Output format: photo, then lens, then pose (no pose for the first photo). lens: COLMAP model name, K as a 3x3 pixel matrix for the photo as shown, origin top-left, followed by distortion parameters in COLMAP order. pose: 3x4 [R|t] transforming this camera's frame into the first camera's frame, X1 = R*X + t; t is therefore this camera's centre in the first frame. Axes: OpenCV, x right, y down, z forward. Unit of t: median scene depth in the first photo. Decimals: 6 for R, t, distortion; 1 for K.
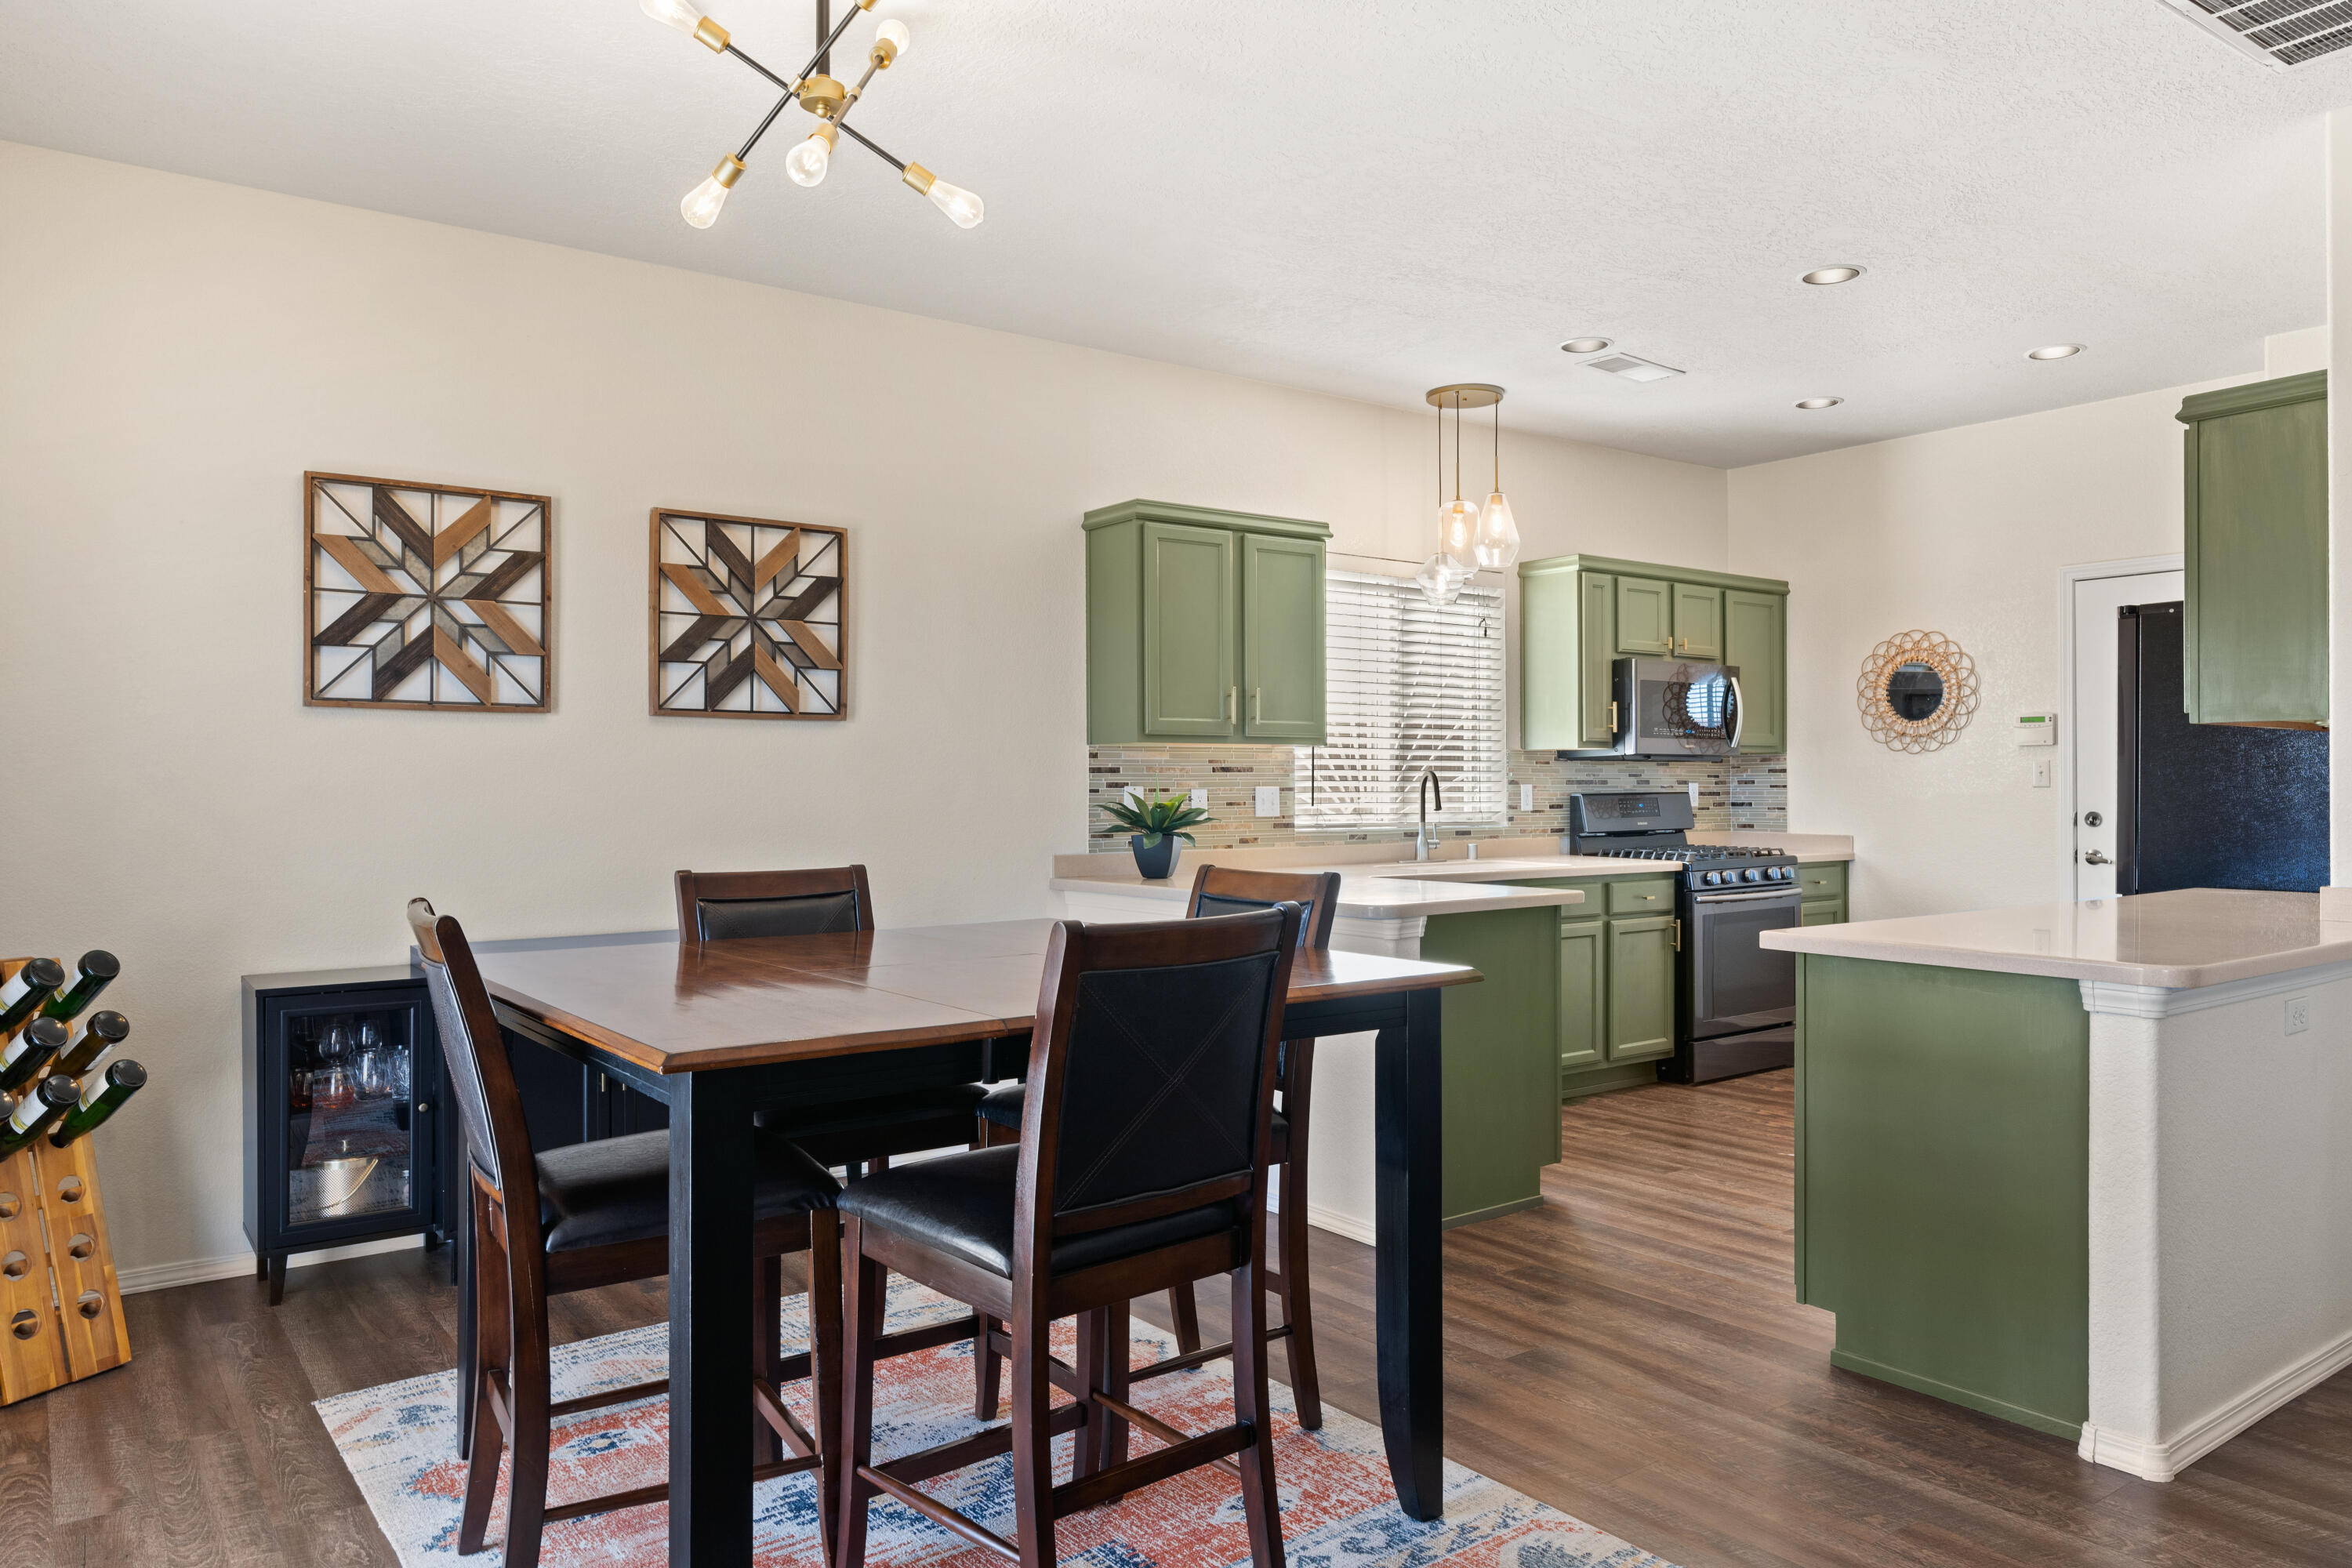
lens RADIAL K [[1579.2, 0, 1183.6], [0, 1579.2, 794.9], [0, 0, 1]] dist [-0.001438, 0.000951]
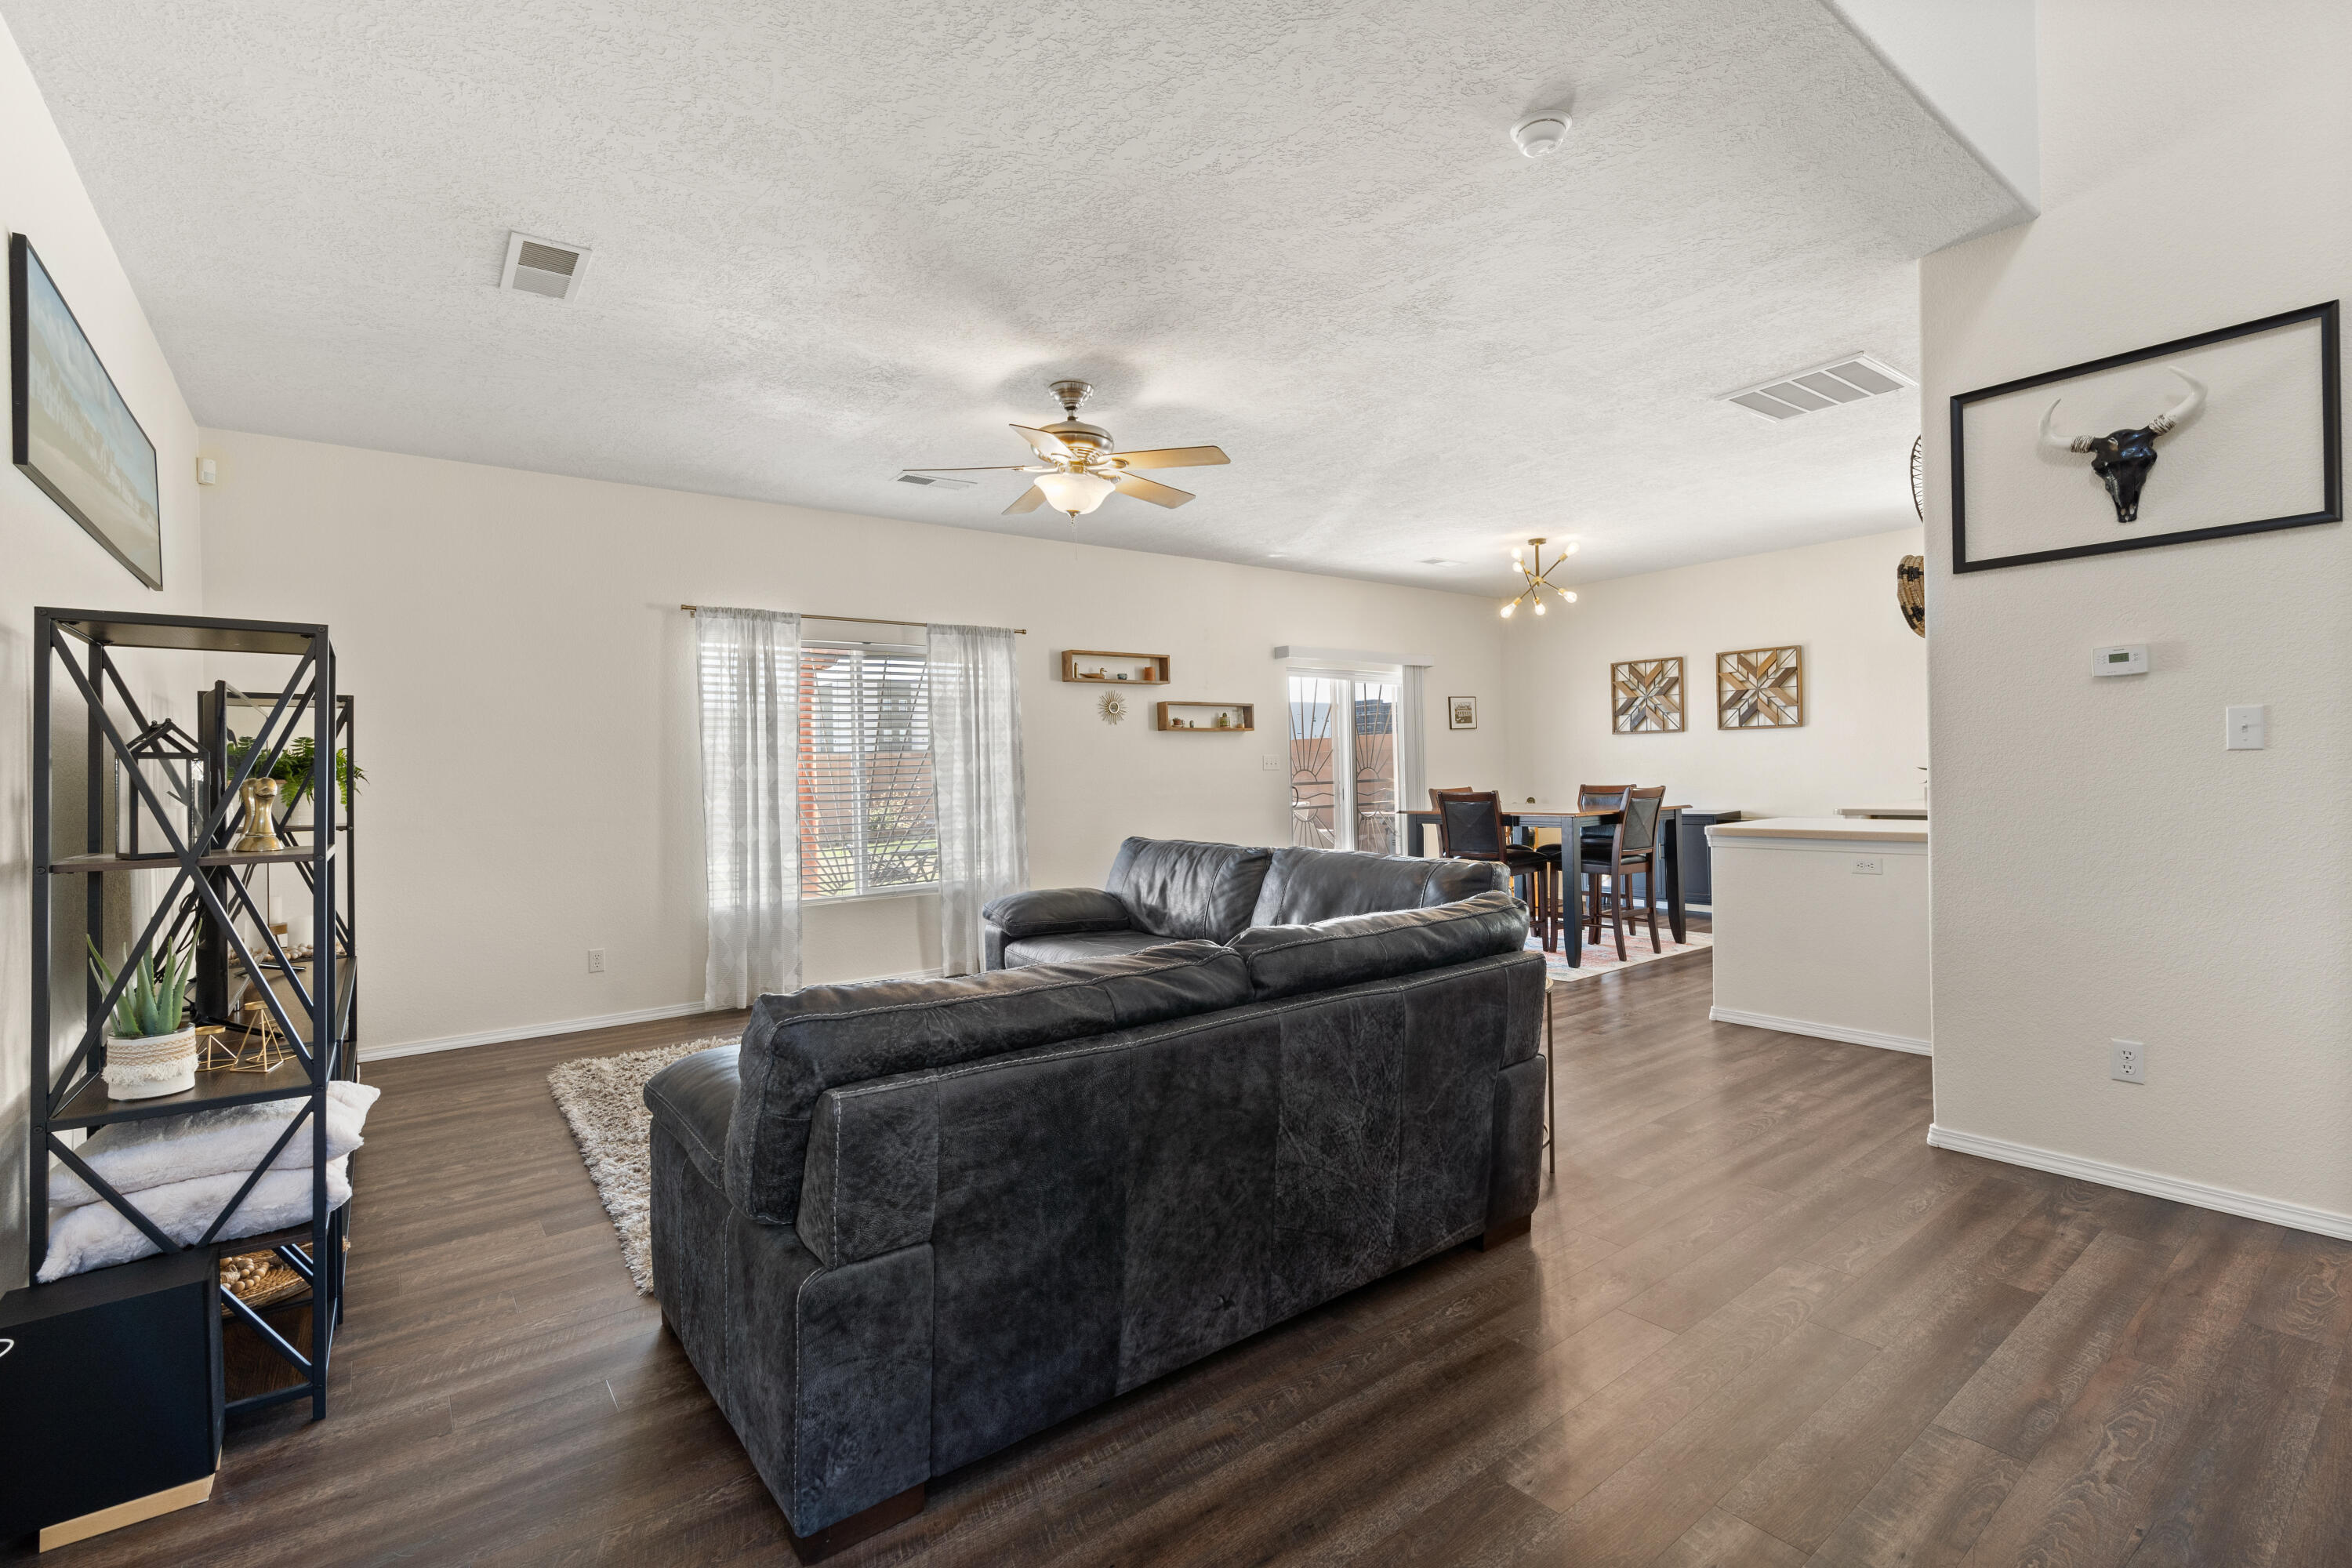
lens RADIAL K [[1070.0, 0, 1200.1], [0, 1070.0, 769.9], [0, 0, 1]] dist [-0.005562, 0.001050]
pose [[0.031148, 0.004194, -0.999506, 1.035923], [0.020611, 0.999776, 0.004837, -0.006663], [0.999302, -0.020751, 0.031054, 0.042269]]
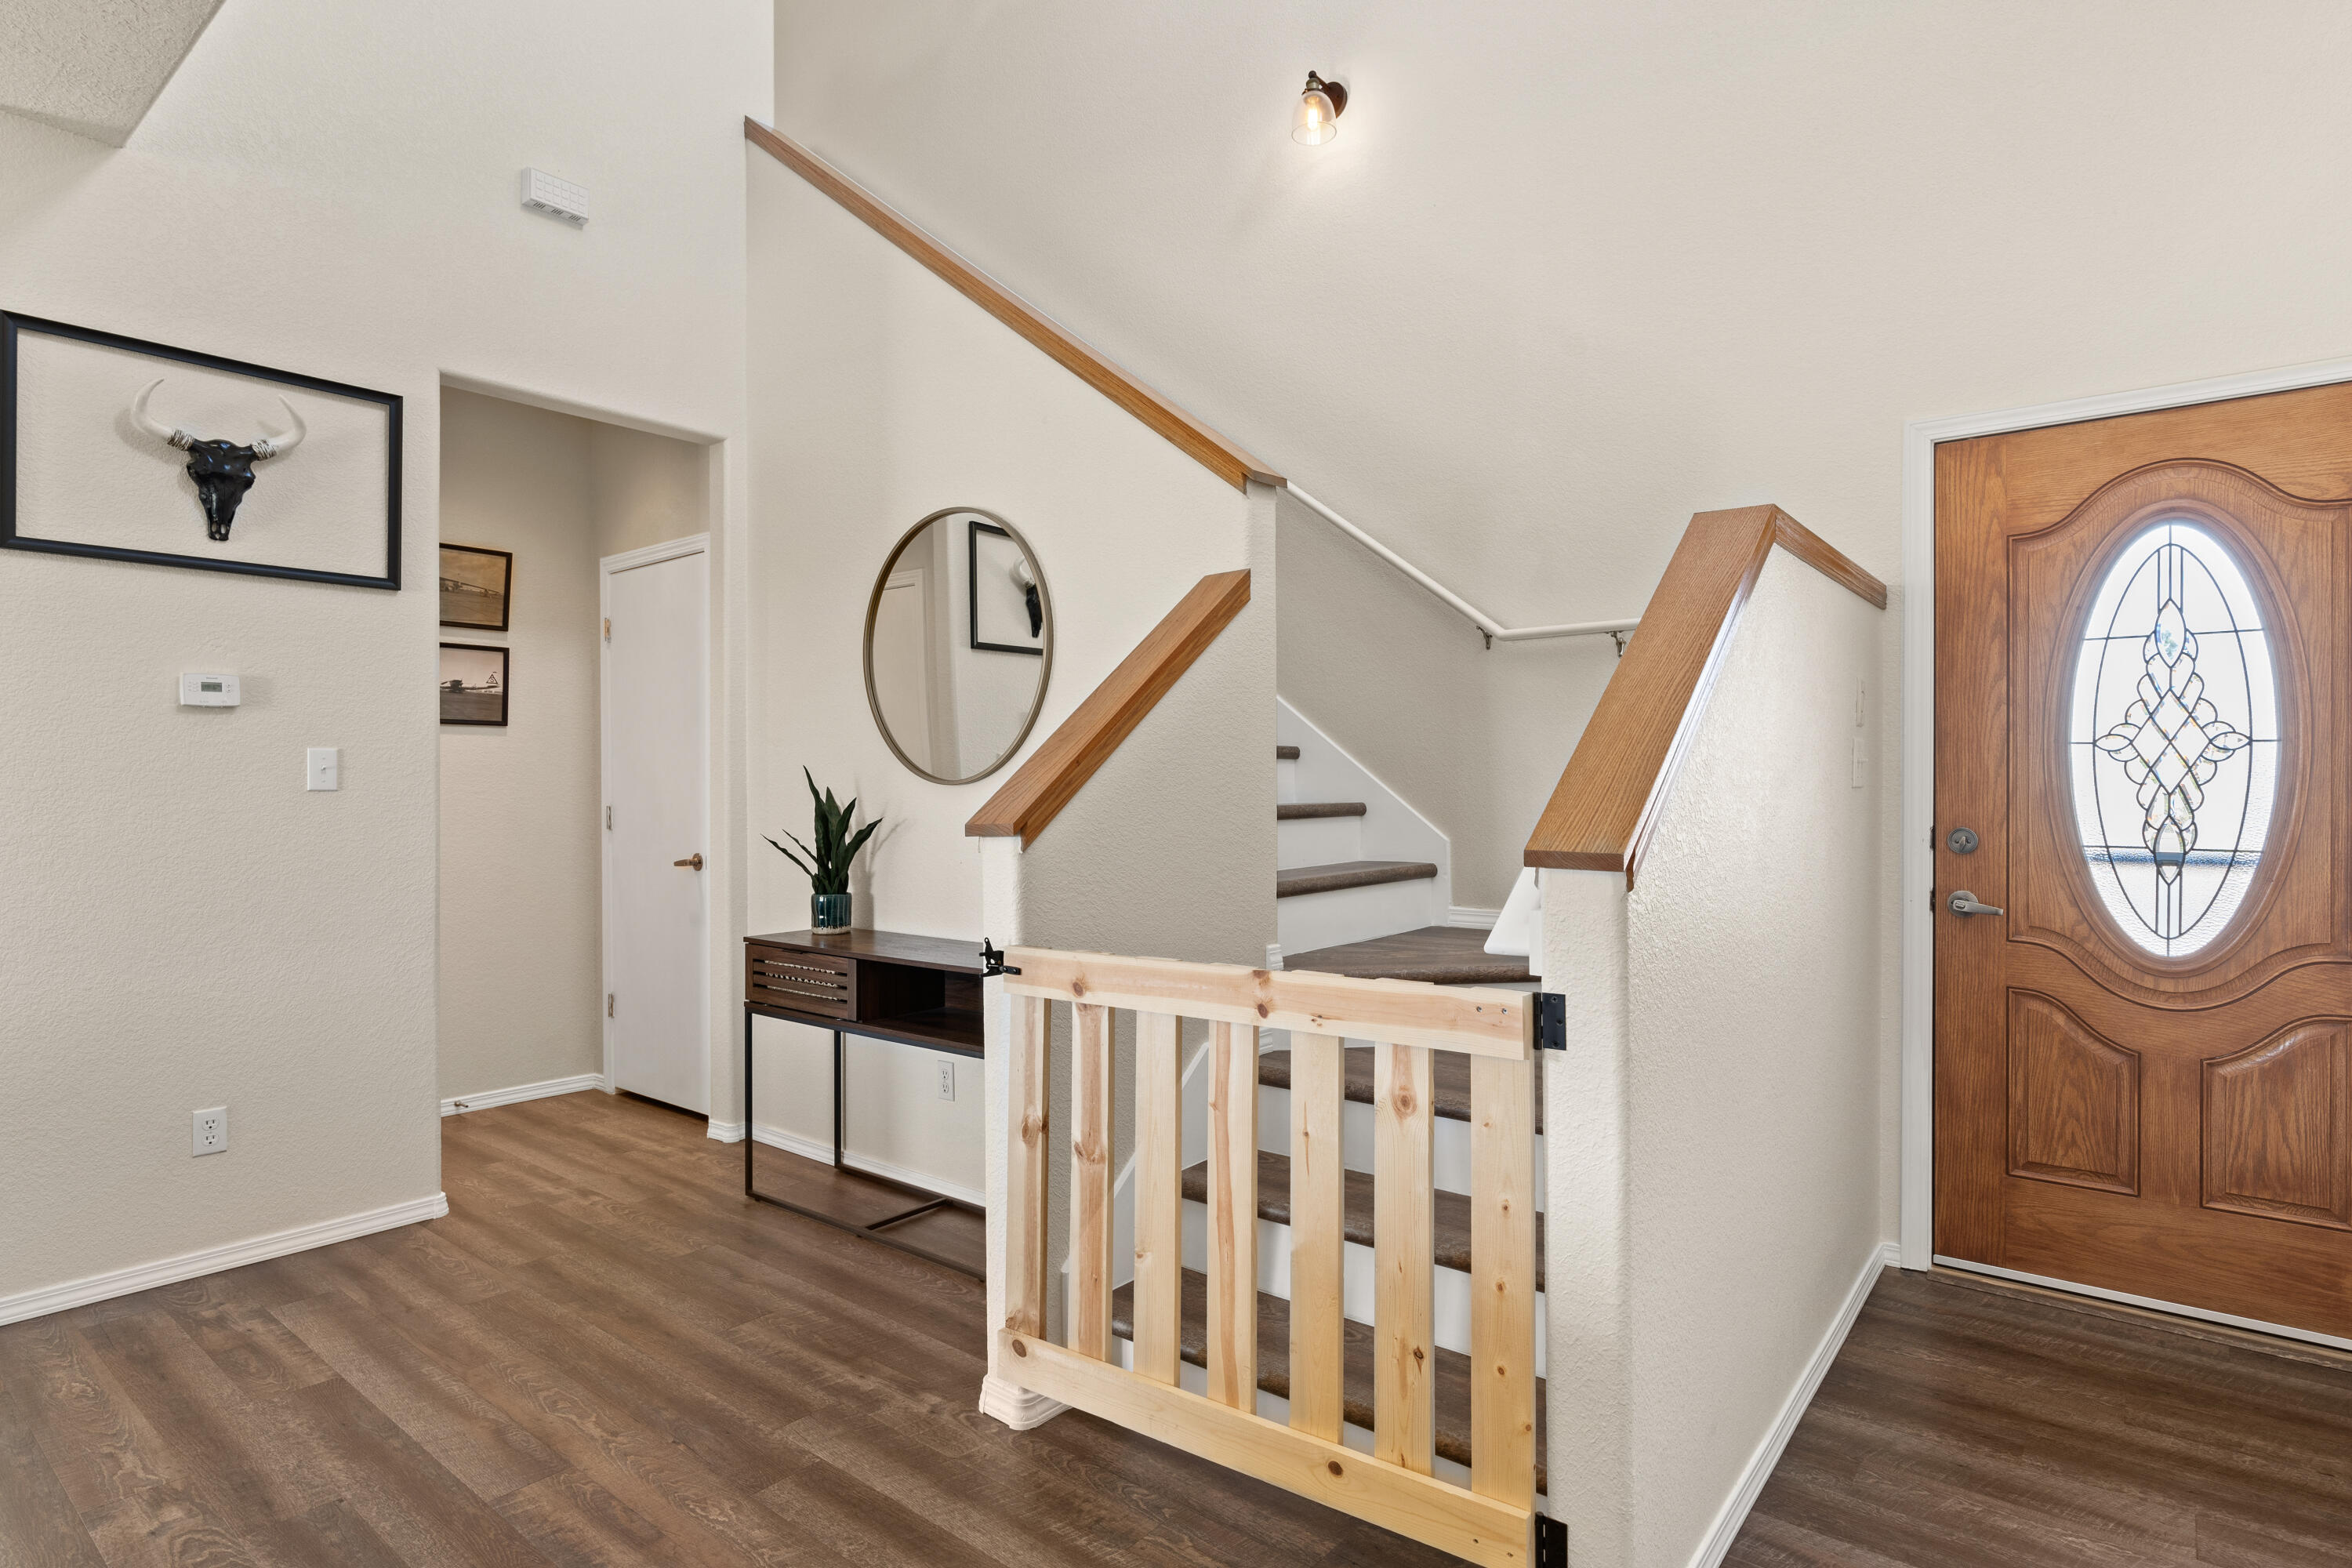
lens RADIAL K [[1215.7, 0, 1176.1], [0, 1215.7, 796.4], [0, 0, 1]] dist [-0.004023, 0.000134]
pose [[0.966903, -0.000039, 0.255144, 0.832560], [-0.000870, 0.999994, 0.003450, -0.003724], [-0.255142, -0.003558, 0.966897, -0.103105]]
